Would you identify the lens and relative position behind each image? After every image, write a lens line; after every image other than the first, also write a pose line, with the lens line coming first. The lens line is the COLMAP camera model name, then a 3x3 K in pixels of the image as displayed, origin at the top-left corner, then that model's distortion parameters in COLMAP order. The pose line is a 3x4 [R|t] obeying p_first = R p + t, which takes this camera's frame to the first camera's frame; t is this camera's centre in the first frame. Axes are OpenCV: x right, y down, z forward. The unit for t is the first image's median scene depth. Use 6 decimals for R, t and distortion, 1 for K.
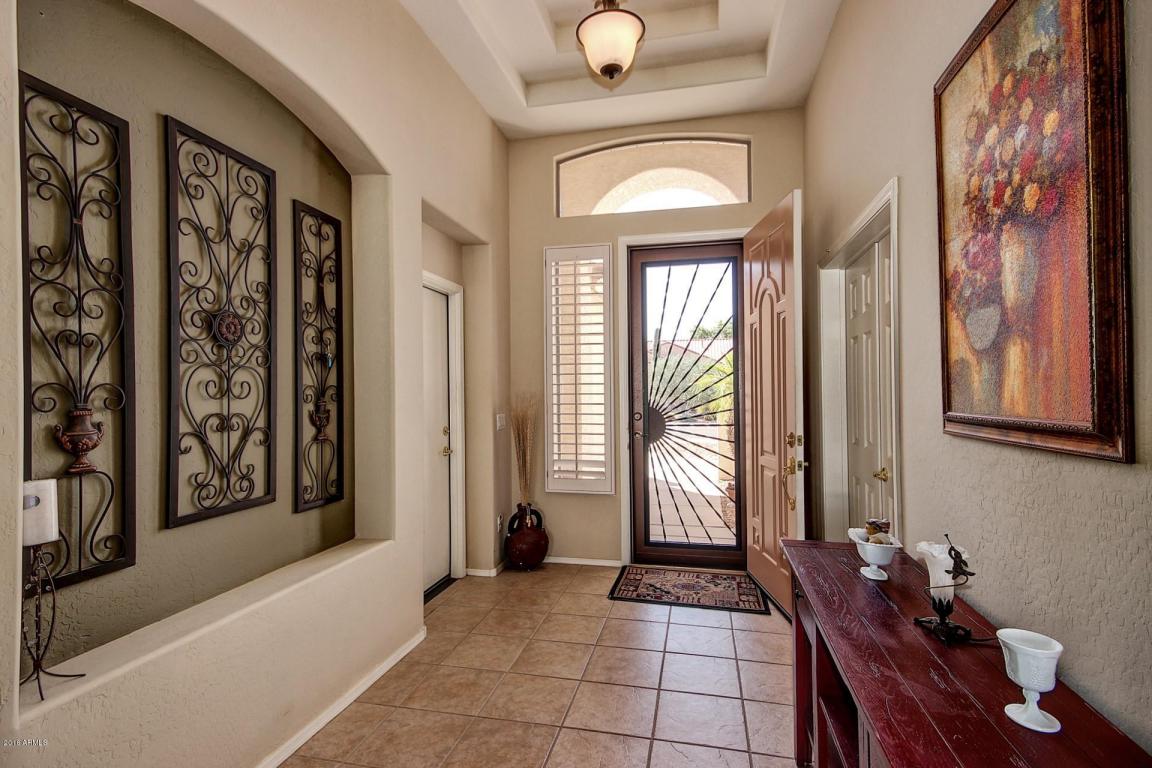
lens RADIAL K [[537.3, 0, 577.0], [0, 537.3, 387.0], [0, 0, 1]] dist [-0.001182, -0.000523]
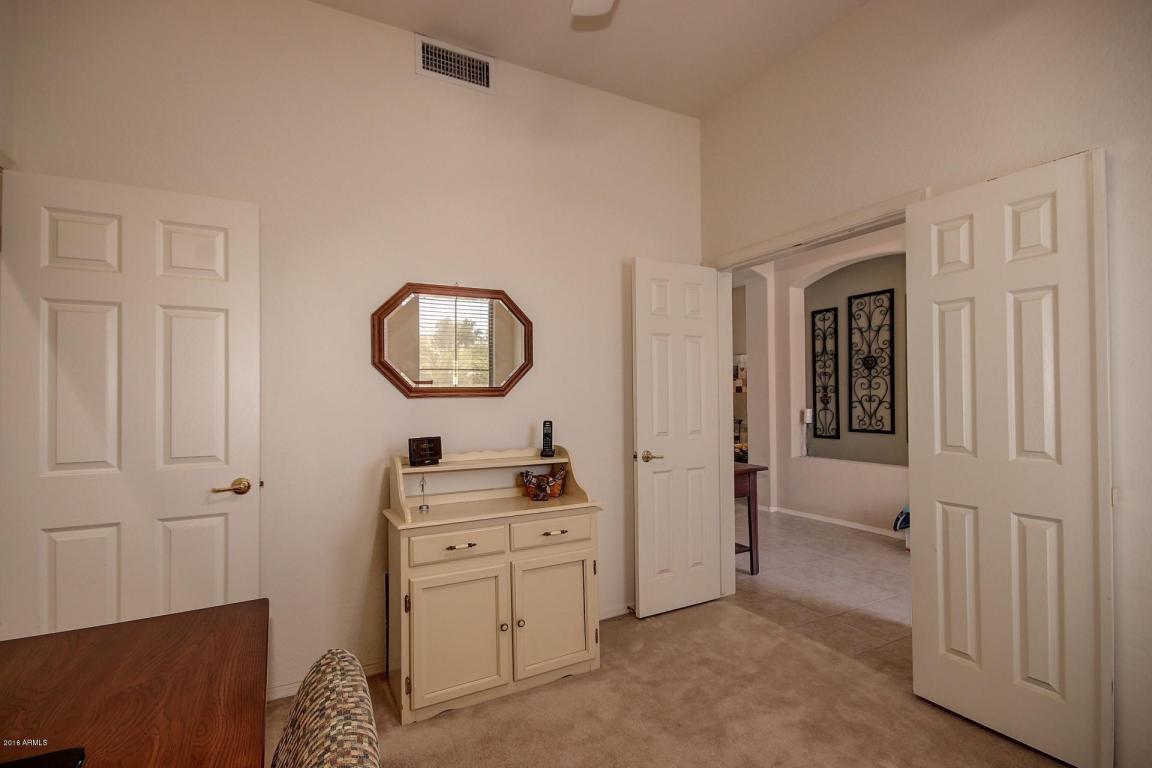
lens RADIAL K [[537.3, 0, 577.0], [0, 537.3, 387.0], [0, 0, 1]] dist [-0.001182, -0.000523]
pose [[-0.752593, 0.003684, -0.658475, 2.282875], [0.024531, 0.999447, -0.022446, 0.035849], [0.658028, -0.033046, -0.752268, 2.145607]]
